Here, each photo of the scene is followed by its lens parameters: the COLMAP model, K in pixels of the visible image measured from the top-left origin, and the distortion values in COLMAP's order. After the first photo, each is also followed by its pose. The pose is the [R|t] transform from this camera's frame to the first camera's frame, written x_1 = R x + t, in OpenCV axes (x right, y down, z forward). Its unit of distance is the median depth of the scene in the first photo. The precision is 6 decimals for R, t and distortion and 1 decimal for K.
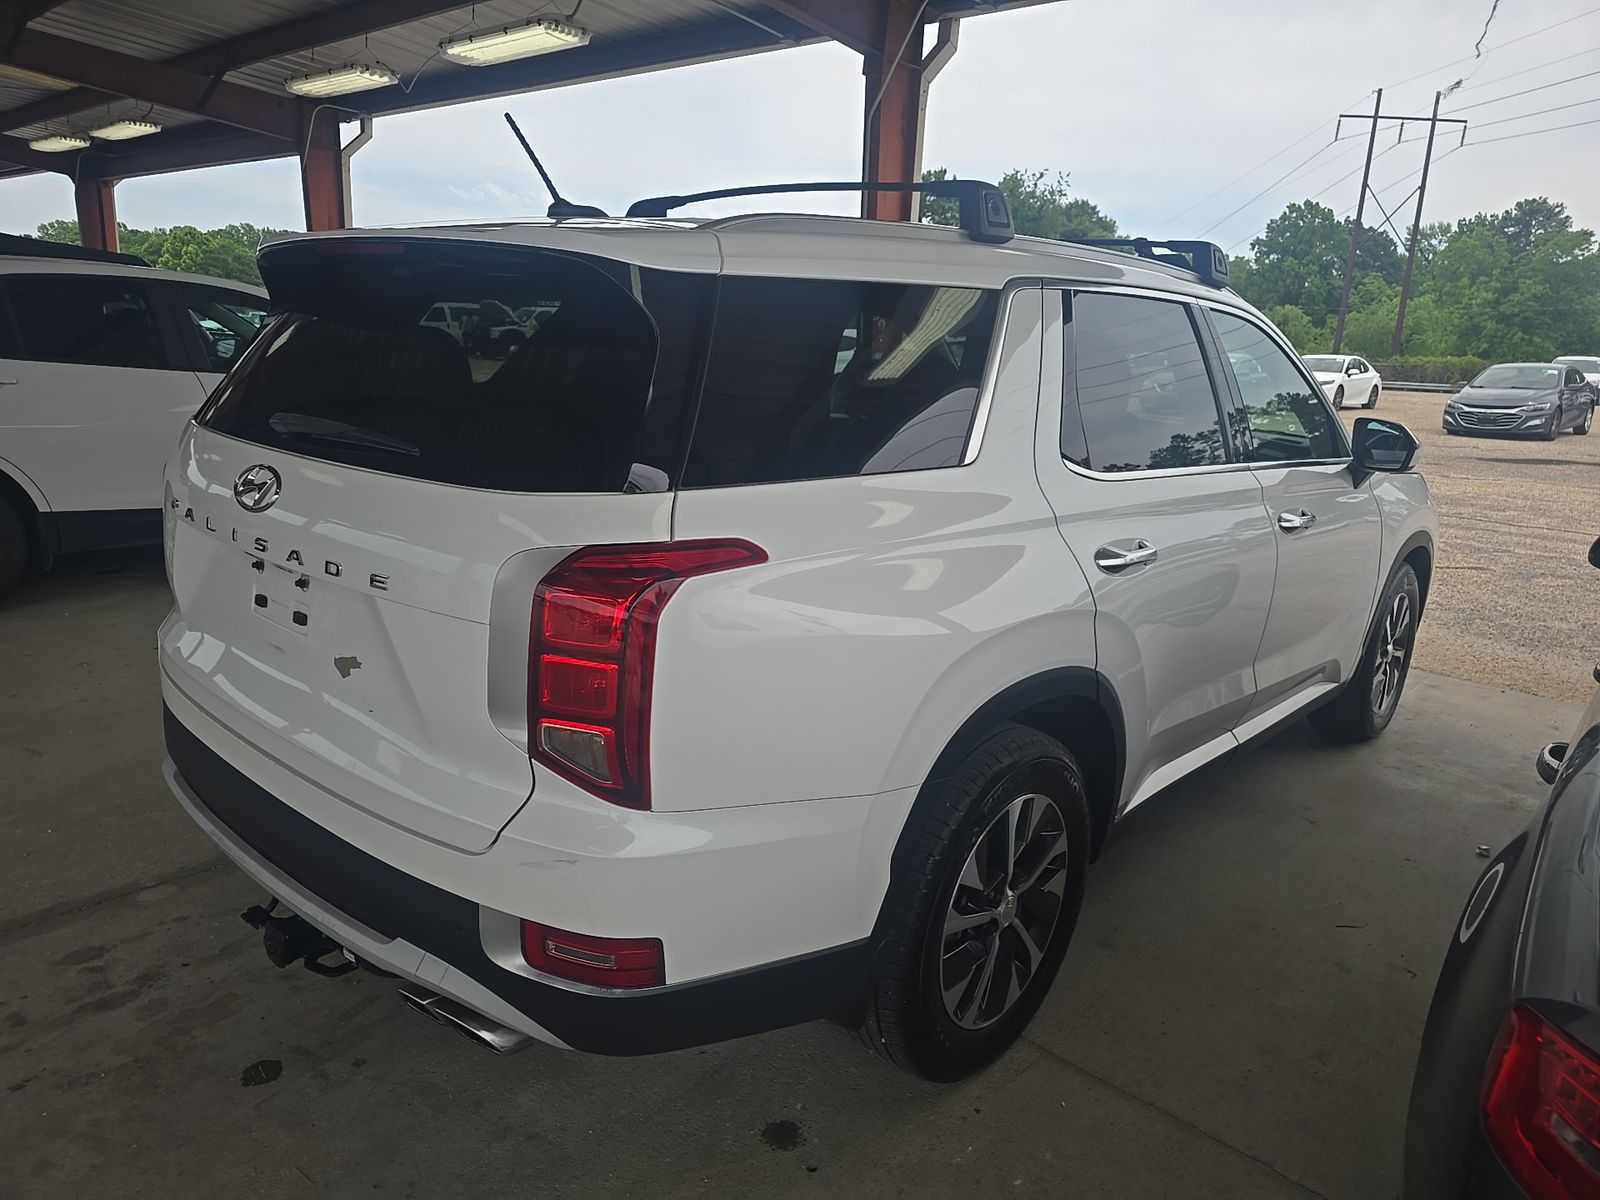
lens RADIAL K [[1109.6, 0, 805.2], [0, 1109.6, 598.7], [0, 0, 1]] dist [0.009675, -0.000956]
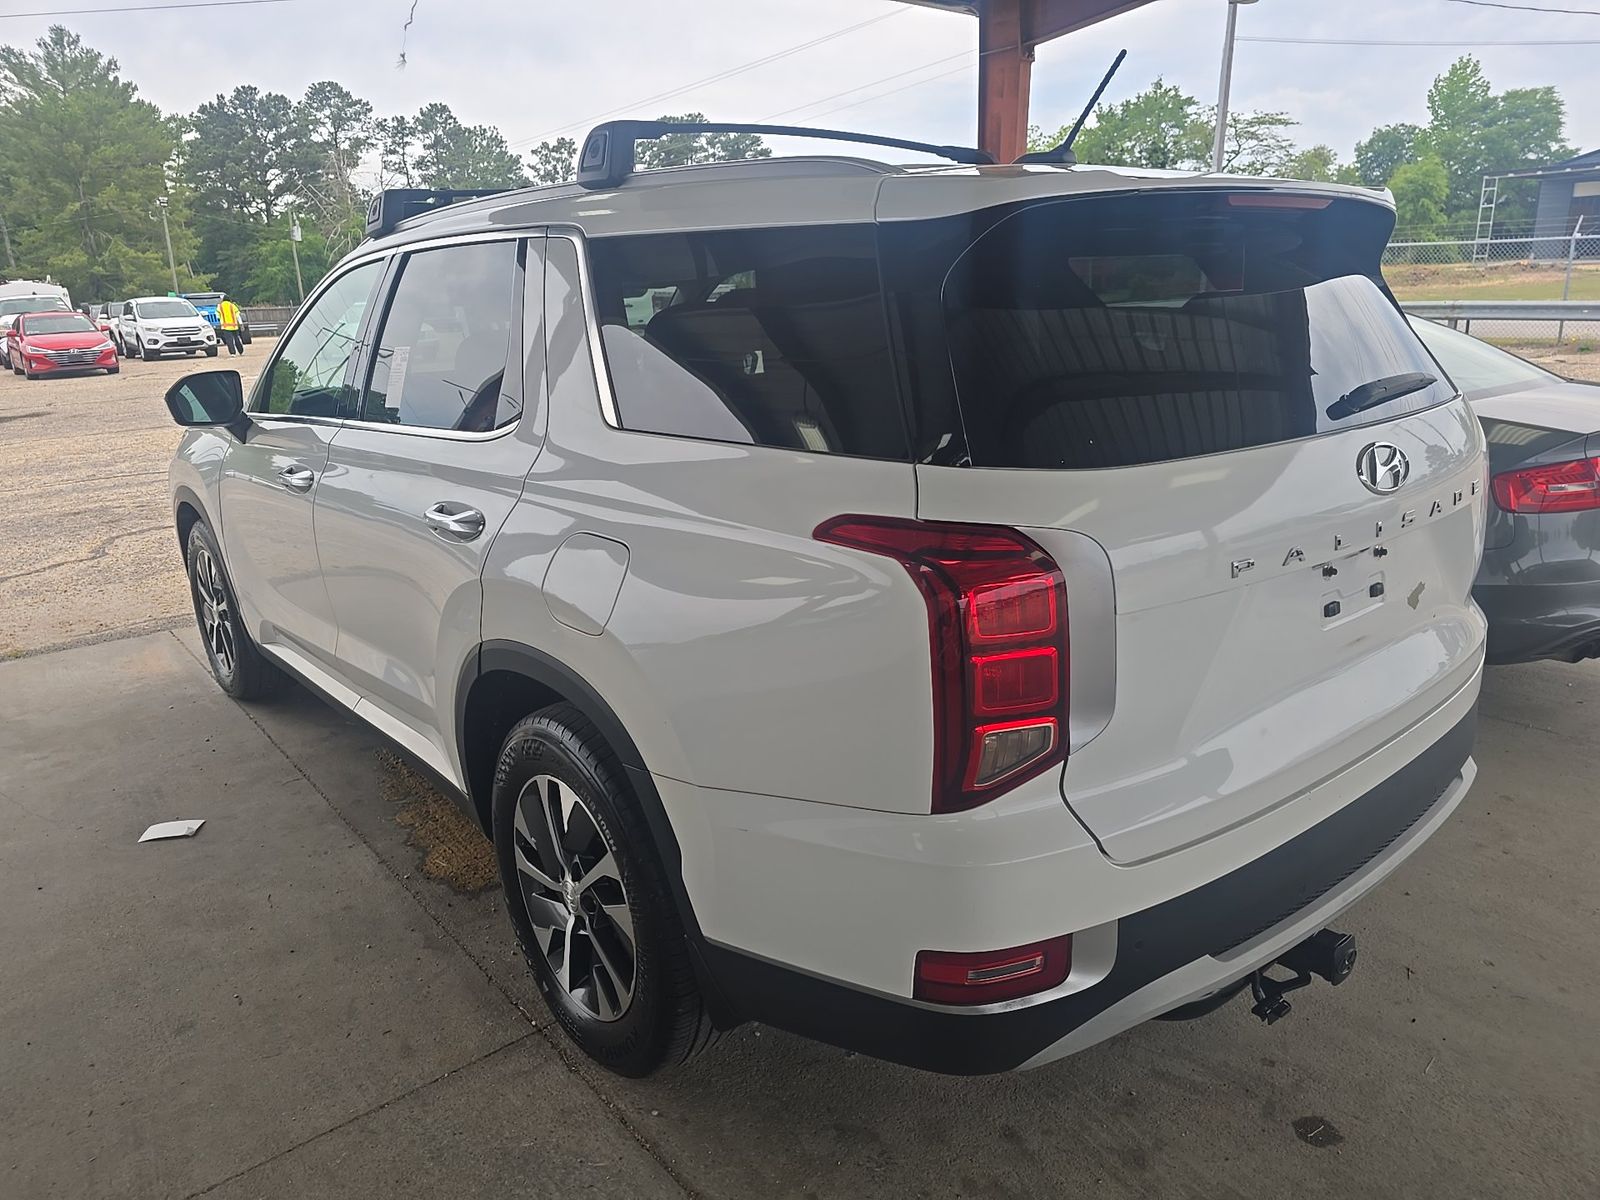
lens RADIAL K [[1109.6, 0, 805.2], [0, 1109.6, 598.7], [0, 0, 1]] dist [0.009675, -0.000956]
pose [[0.114120, -0.312166, 0.943148, -0.277814], [0.271609, 0.922986, 0.272628, -0.073345], [-0.955618, 0.225055, 0.190119, 0.250554]]
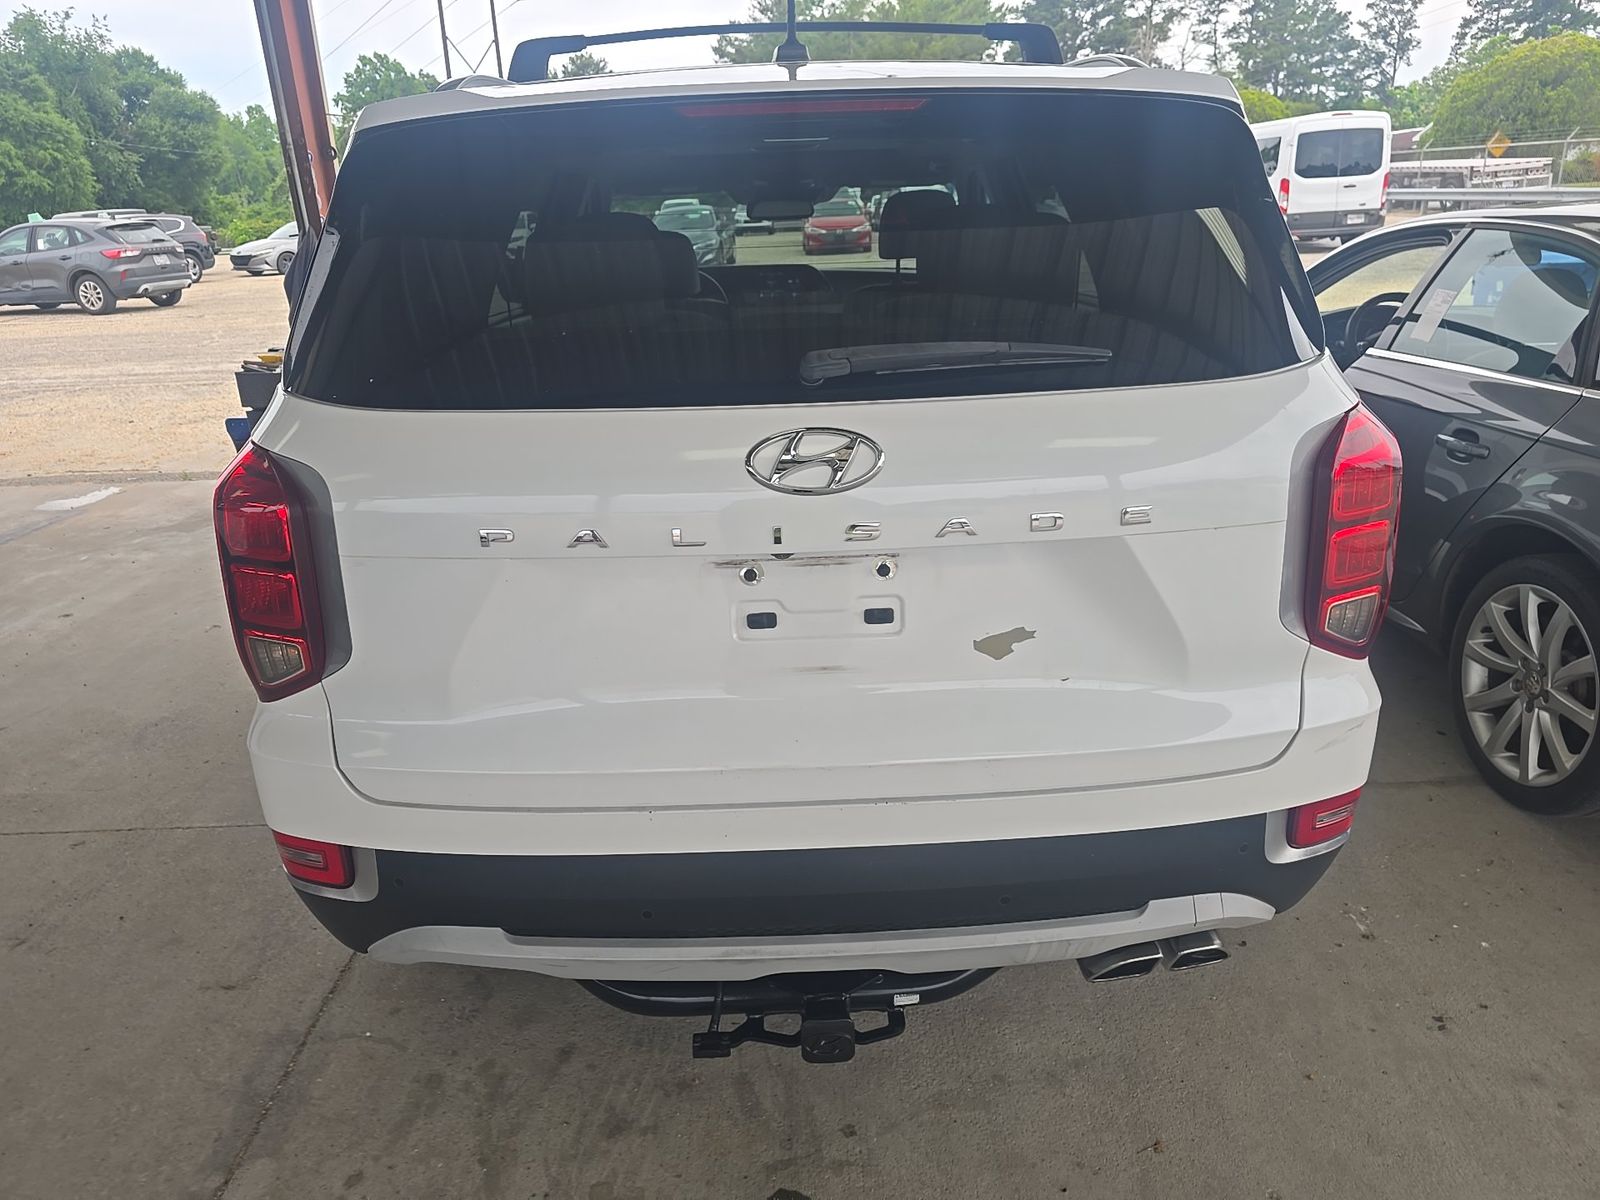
lens RADIAL K [[1109.6, 0, 805.2], [0, 1109.6, 598.7], [0, 0, 1]] dist [0.009675, -0.000956]
pose [[0.716567, -0.299910, 0.629750, -0.187220], [0.227330, 0.953963, 0.195642, -0.029941], [-0.659433, 0.002971, 0.751757, 0.089293]]
